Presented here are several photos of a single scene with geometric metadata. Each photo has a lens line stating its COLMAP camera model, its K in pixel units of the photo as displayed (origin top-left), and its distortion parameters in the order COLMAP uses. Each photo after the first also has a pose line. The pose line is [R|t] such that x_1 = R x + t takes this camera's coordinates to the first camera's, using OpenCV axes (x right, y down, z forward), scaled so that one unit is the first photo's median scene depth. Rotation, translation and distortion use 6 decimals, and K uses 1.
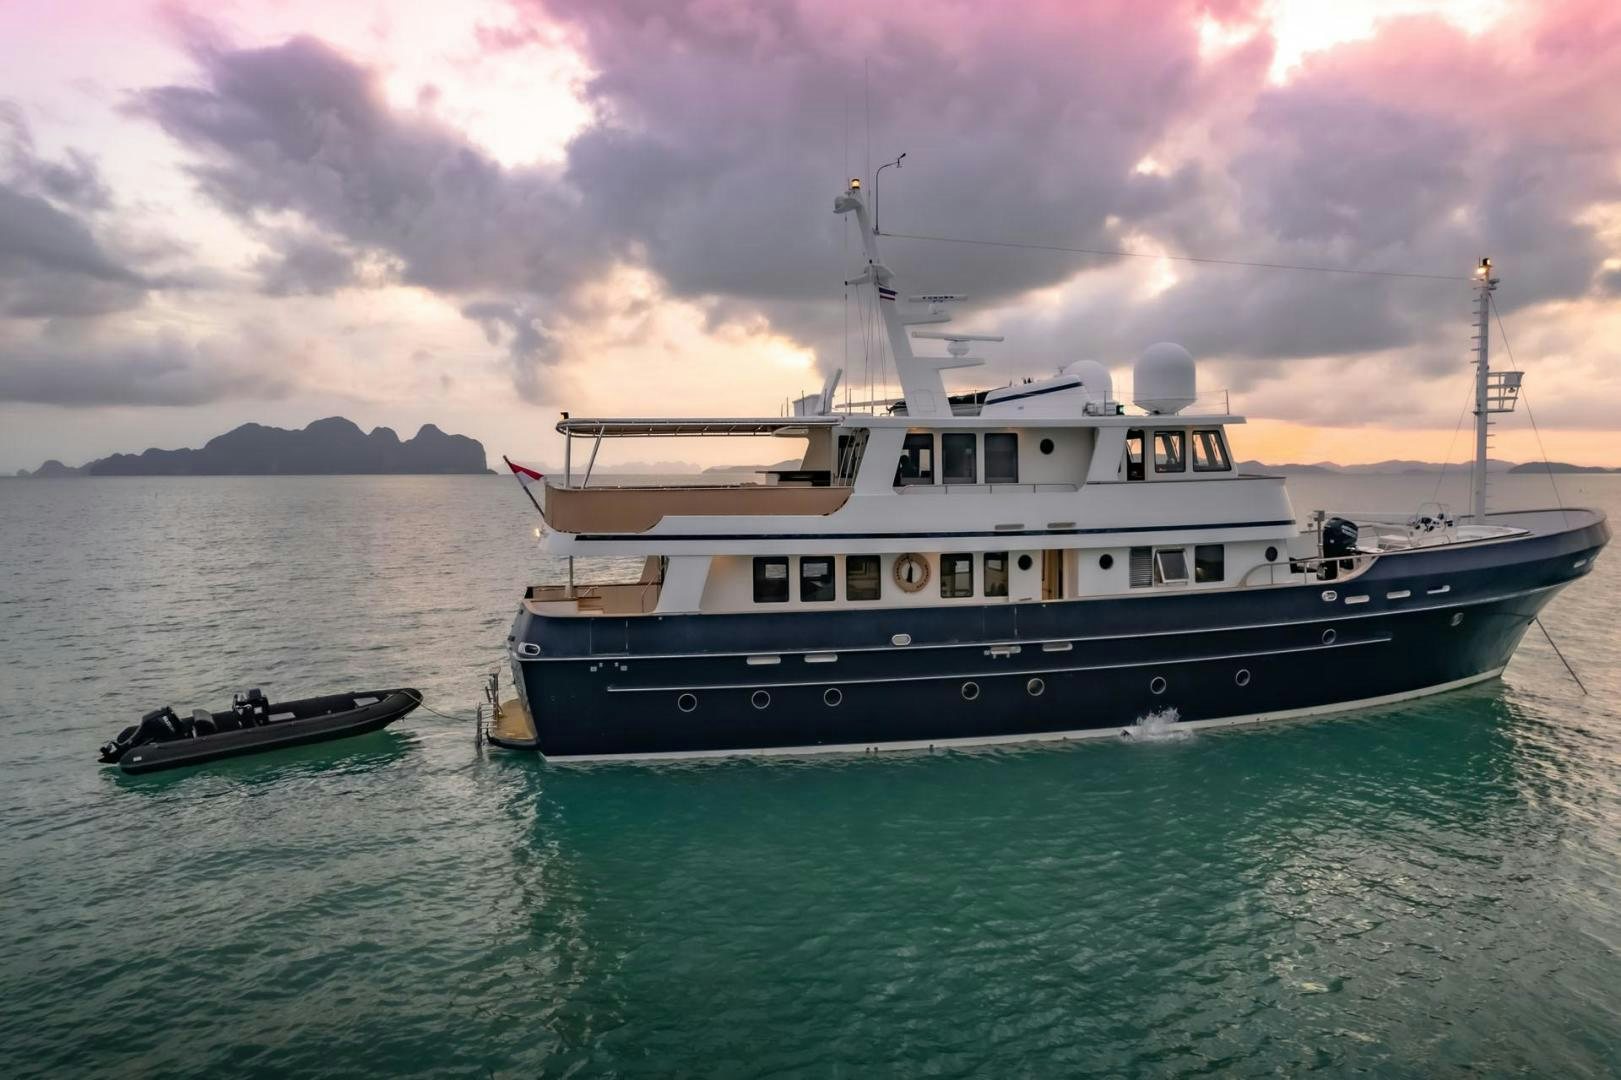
lens RADIAL K [[1162.1, 0, 810.5], [0, 1162.1, 540.0], [0, 0, 1]] dist [0.000766, 0.001627]
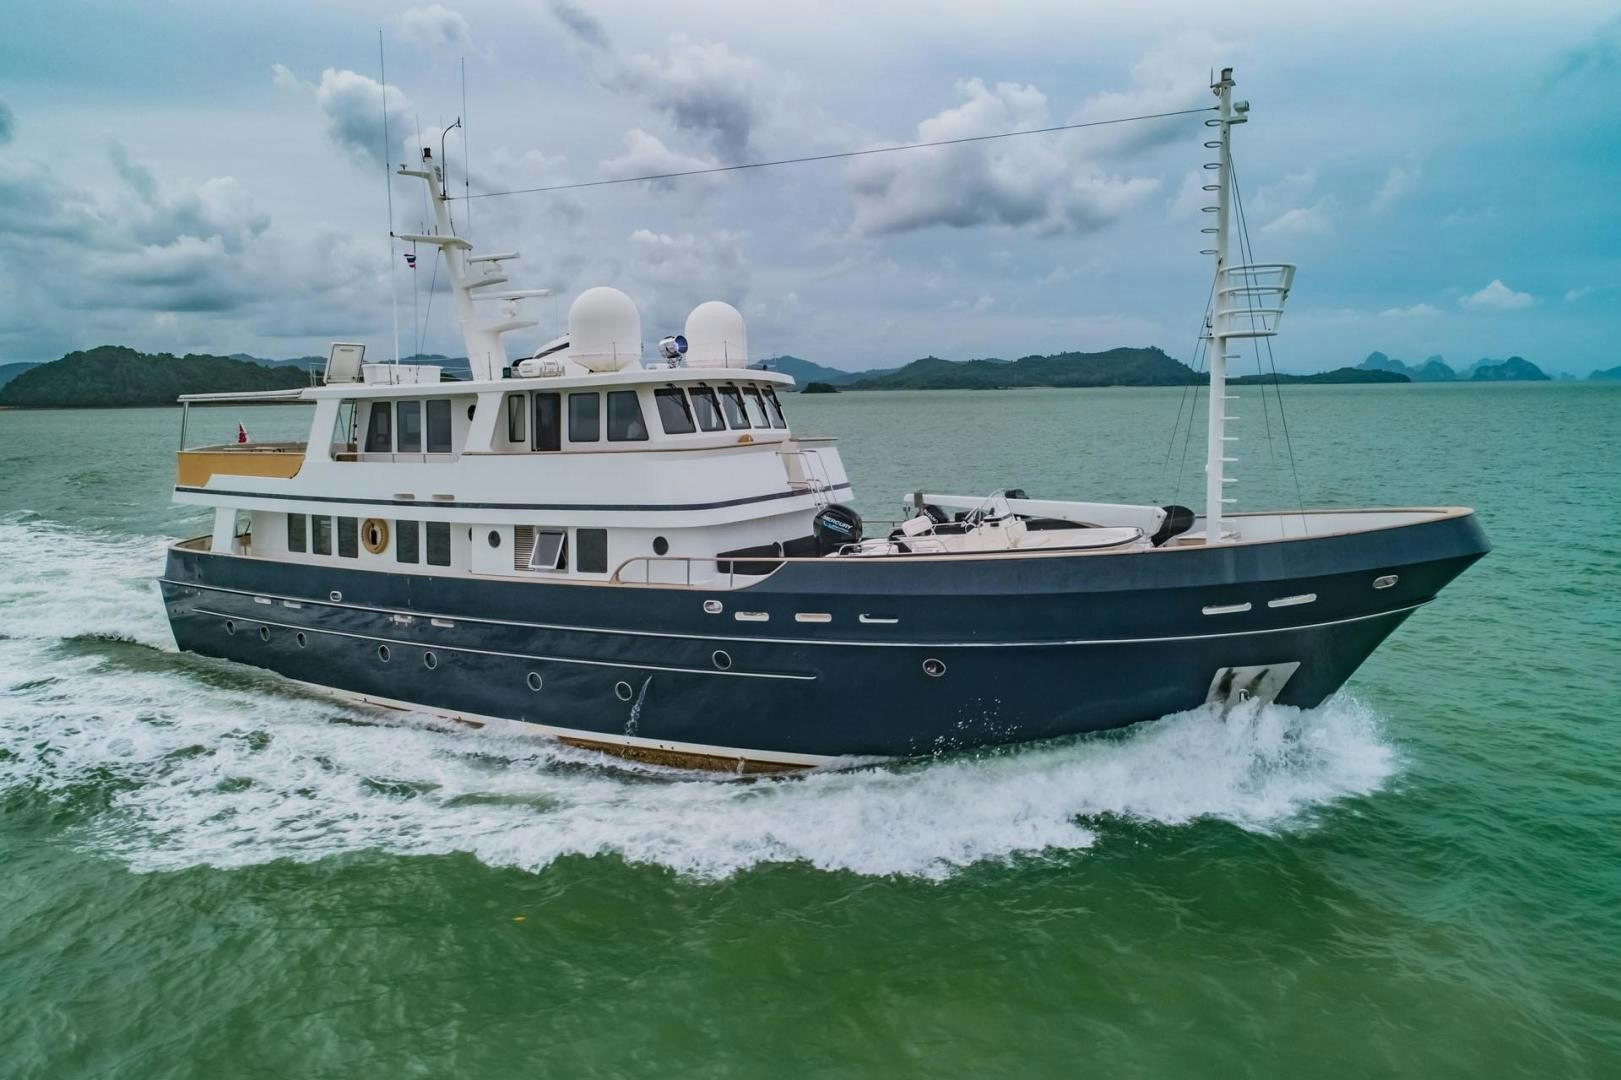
lens RADIAL K [[1162.1, 0, 810.5], [0, 1162.1, 540.0], [0, 0, 1]] dist [0.000766, 0.001627]
pose [[0.694648, 0.078845, -0.715016, 1.077084], [-0.027500, 0.996159, 0.083130, -0.063324], [0.718824, -0.038083, 0.694148, 0.538587]]
